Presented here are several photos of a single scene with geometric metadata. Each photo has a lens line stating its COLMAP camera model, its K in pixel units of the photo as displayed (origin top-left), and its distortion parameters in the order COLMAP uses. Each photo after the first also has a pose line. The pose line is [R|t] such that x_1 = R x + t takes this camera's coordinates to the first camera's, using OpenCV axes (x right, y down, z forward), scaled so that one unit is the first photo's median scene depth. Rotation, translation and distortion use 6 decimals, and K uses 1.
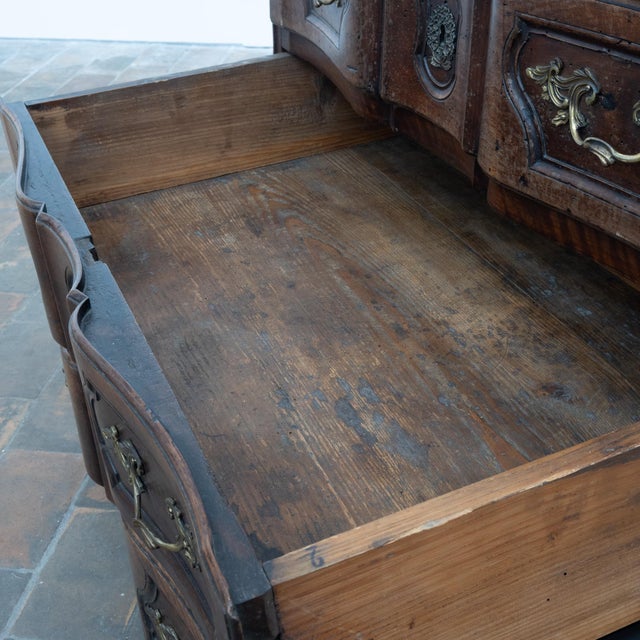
lens RADIAL K [[966.3, 0, 317.2], [0, 966.3, 318.8], [0, 0, 1]] dist [-0.006281, 0.000000]
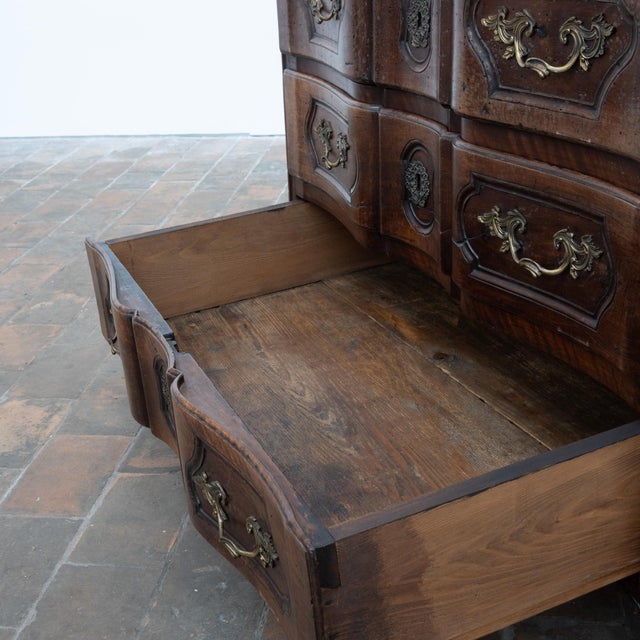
lens RADIAL K [[966.3, 0, 323.0], [0, 966.3, 314.7], [0, 0, 1]] dist [-0.006281, 0.000000]
pose [[0.999417, -0.034153, 0.000361, -0.008828], [0.033927, 0.991478, -0.125781, 0.215420], [0.003938, 0.125720, 0.992058, -0.182011]]
